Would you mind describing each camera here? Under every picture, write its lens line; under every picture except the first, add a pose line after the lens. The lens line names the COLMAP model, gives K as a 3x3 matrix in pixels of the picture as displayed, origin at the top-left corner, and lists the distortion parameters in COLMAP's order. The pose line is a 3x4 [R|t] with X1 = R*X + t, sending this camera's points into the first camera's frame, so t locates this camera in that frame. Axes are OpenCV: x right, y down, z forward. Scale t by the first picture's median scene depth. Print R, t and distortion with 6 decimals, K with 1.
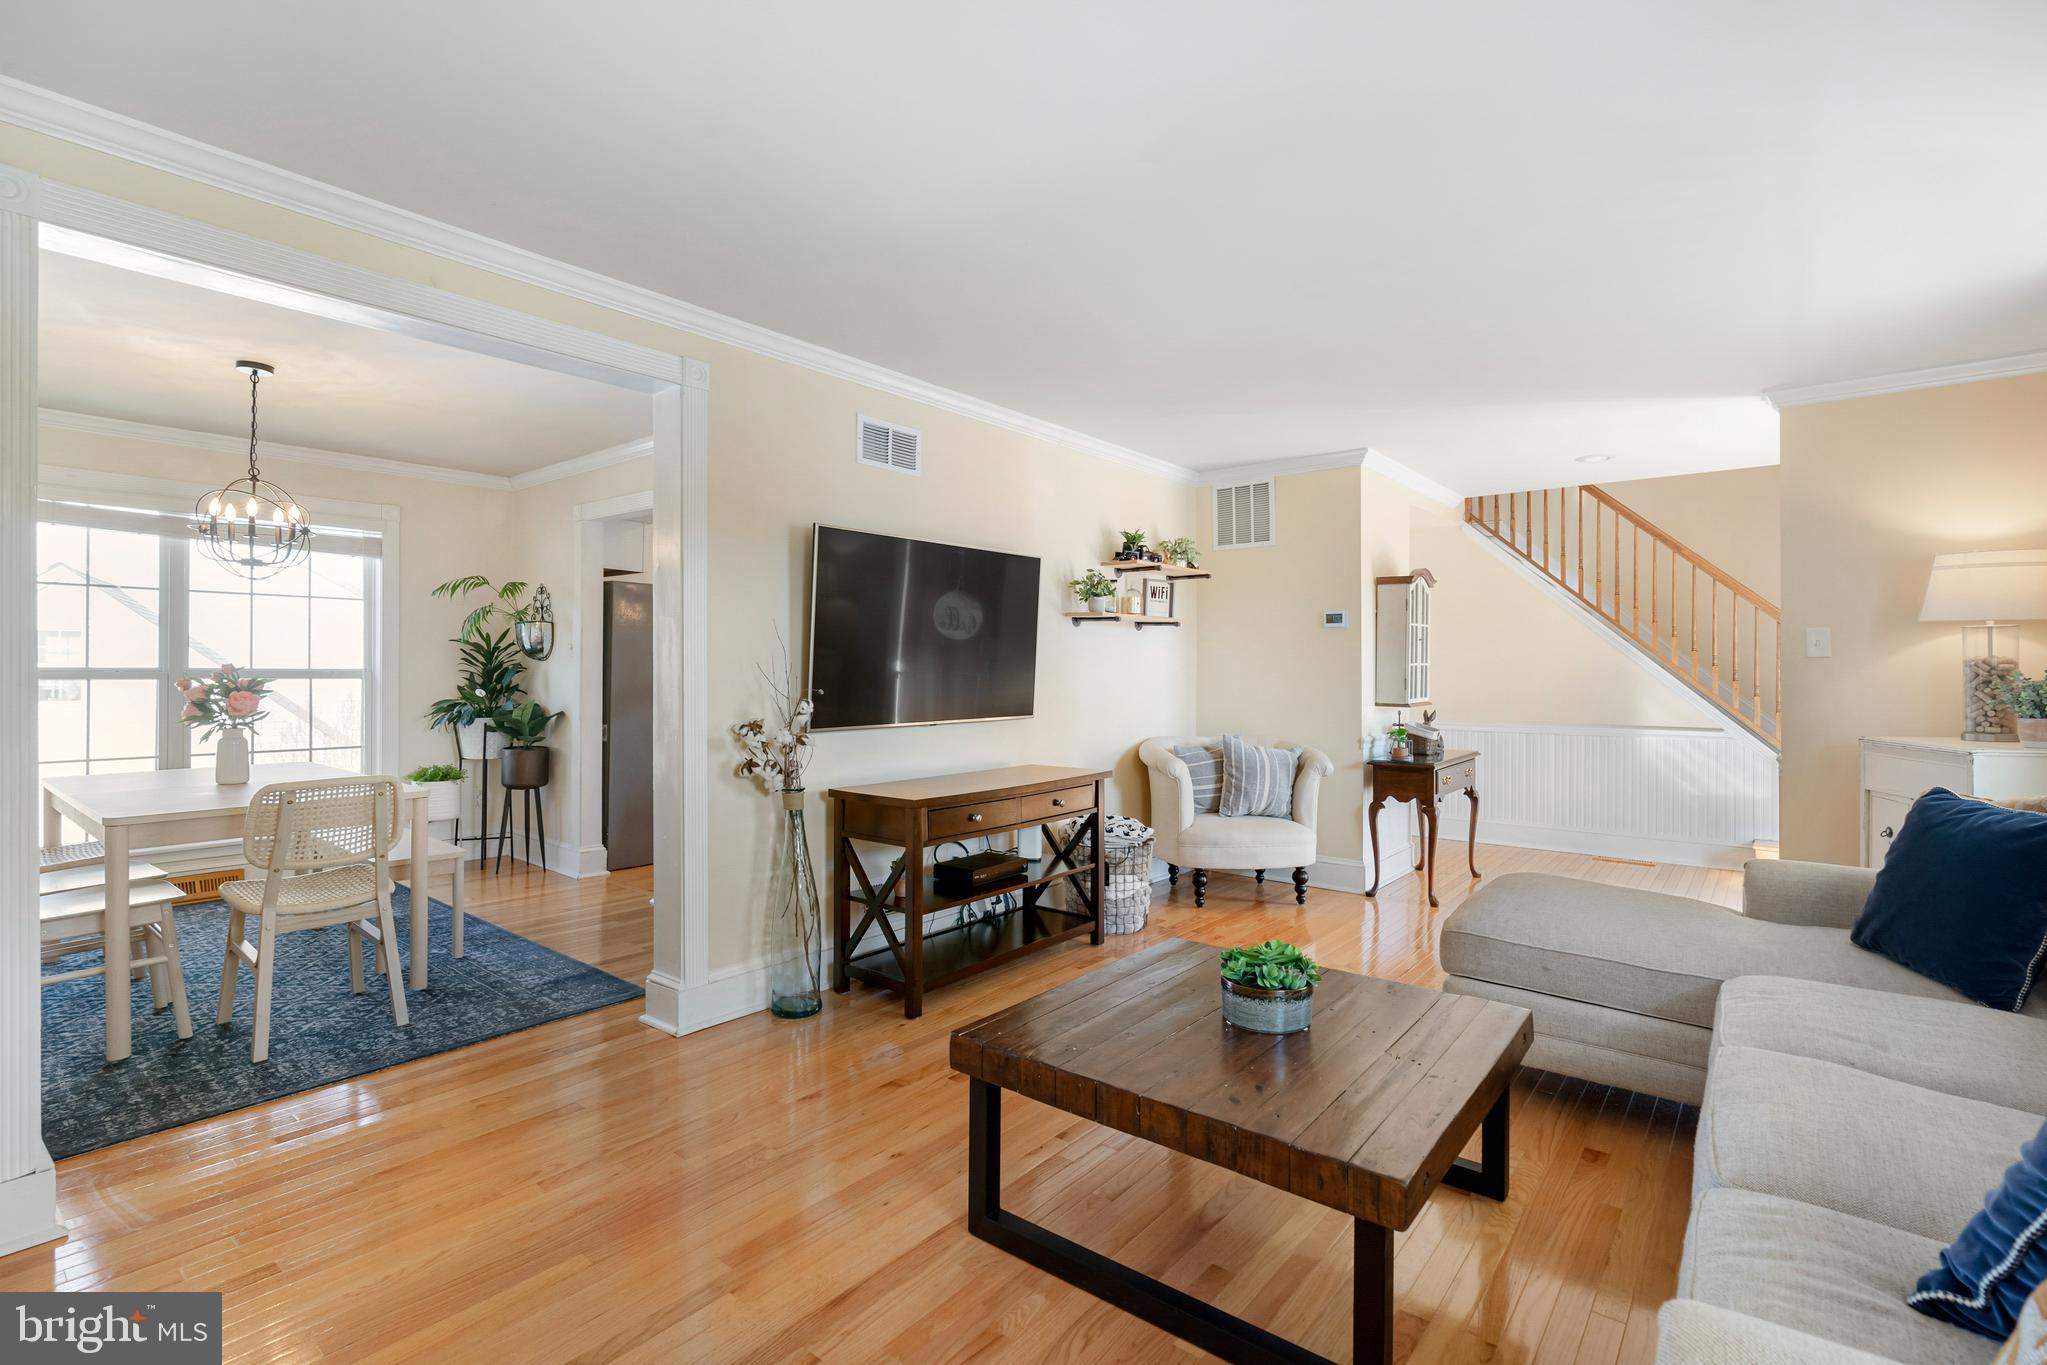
lens RADIAL K [[941.2, 0, 1023.7], [0, 941.2, 667.2], [0, 0, 1]] dist [-0.010364, 0.003338]
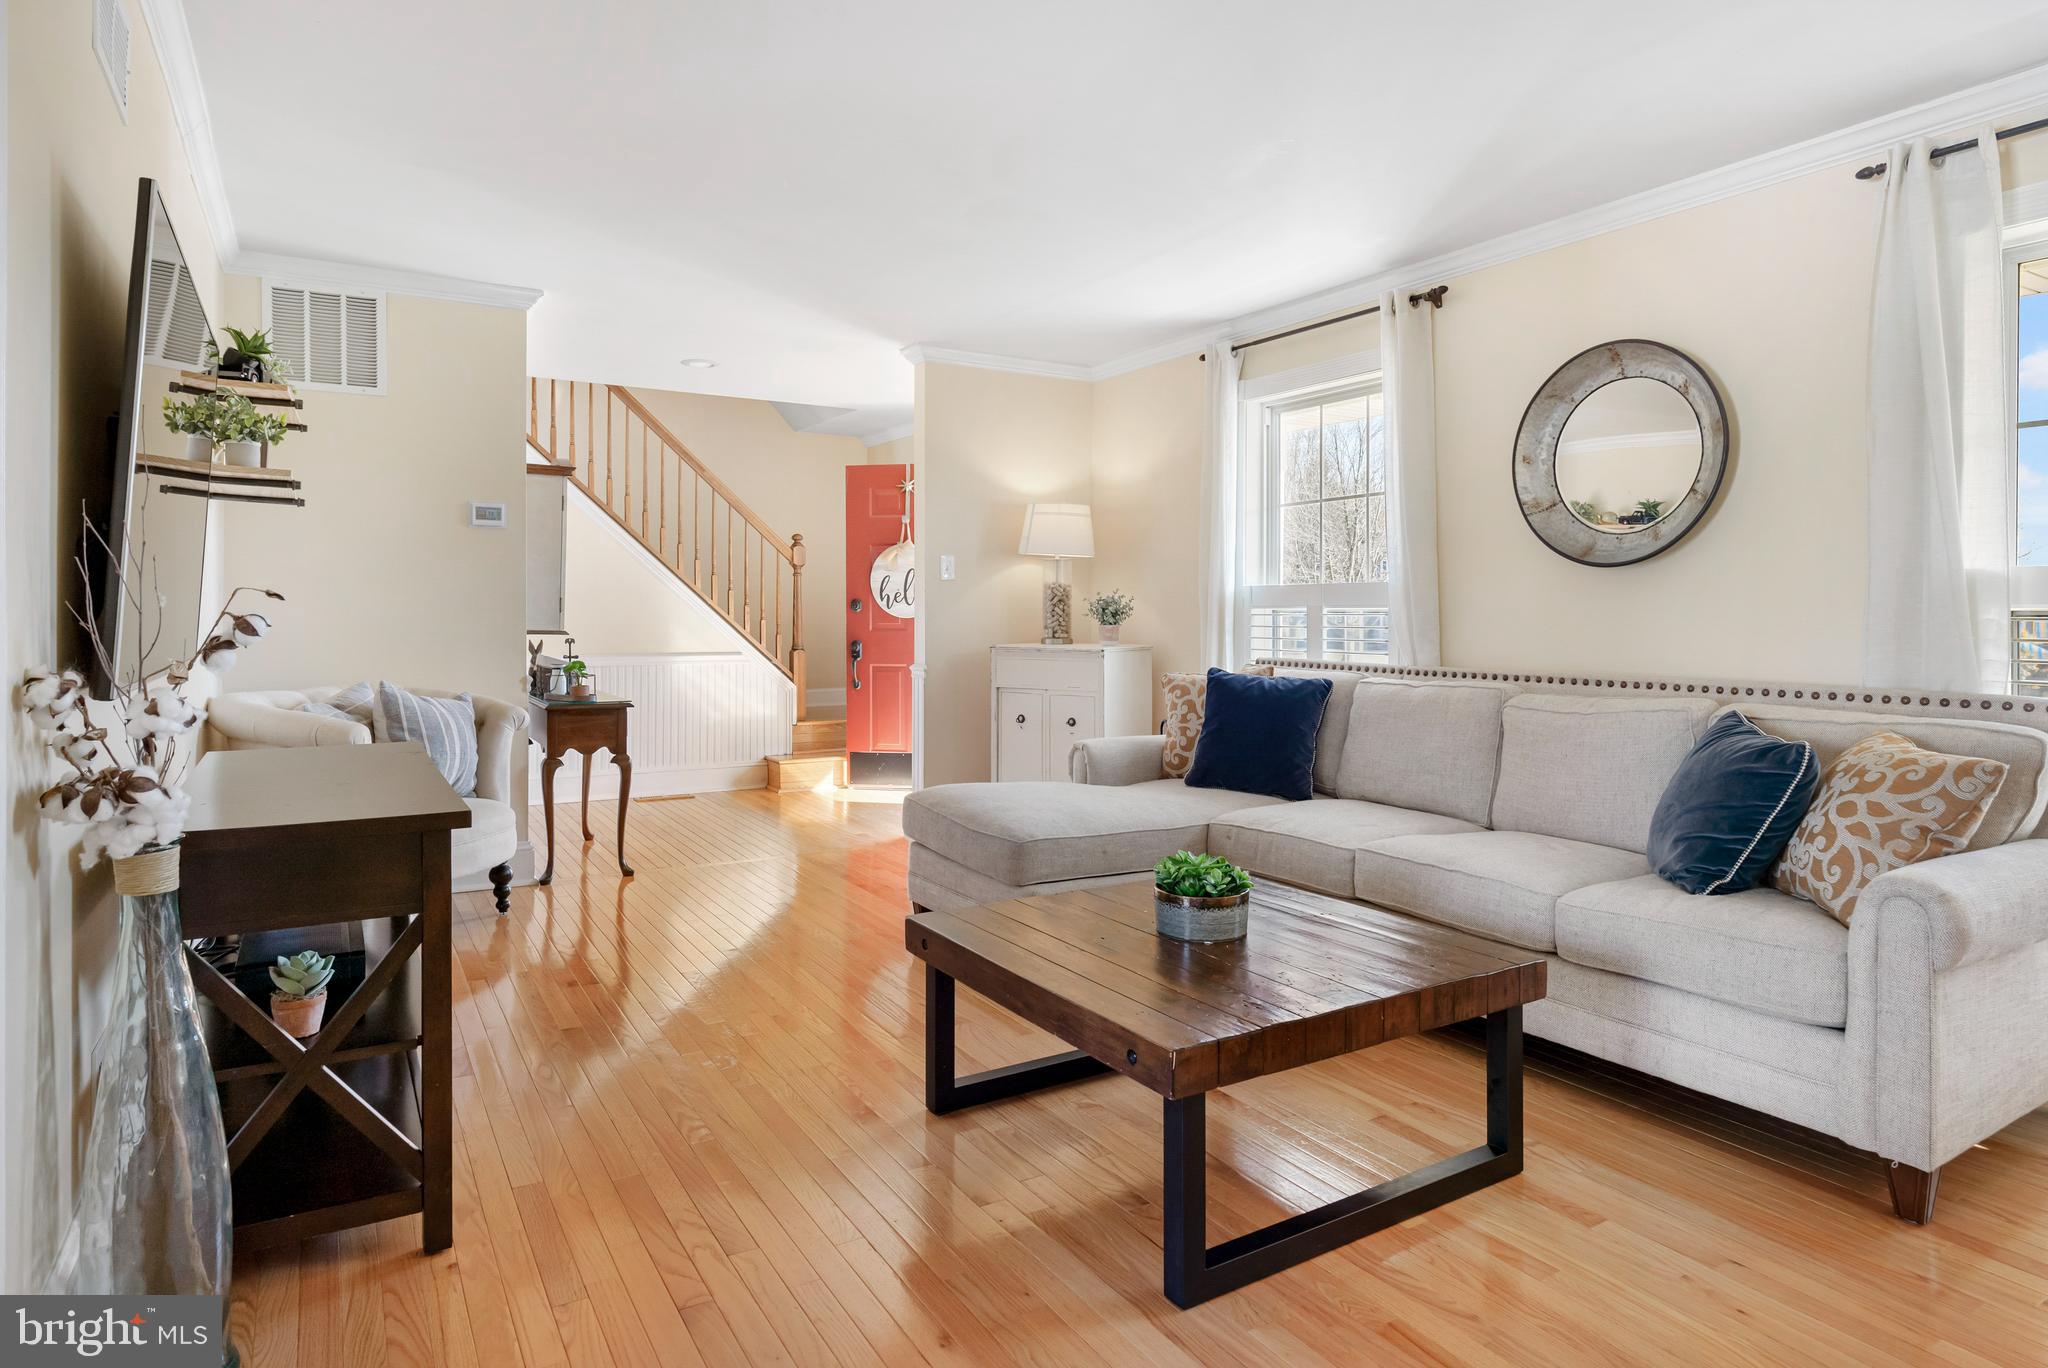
lens RADIAL K [[1150.3, 0, 1026.9], [0, 1150.3, 614.0], [0, 0, 1]] dist [-0.001651, 0.000308]
pose [[0.329039, -0.001380, 0.944315, -0.983318], [-0.006299, 0.999973, 0.003656, 0.051571], [-0.944295, -0.007151, 0.329022, 0.846439]]
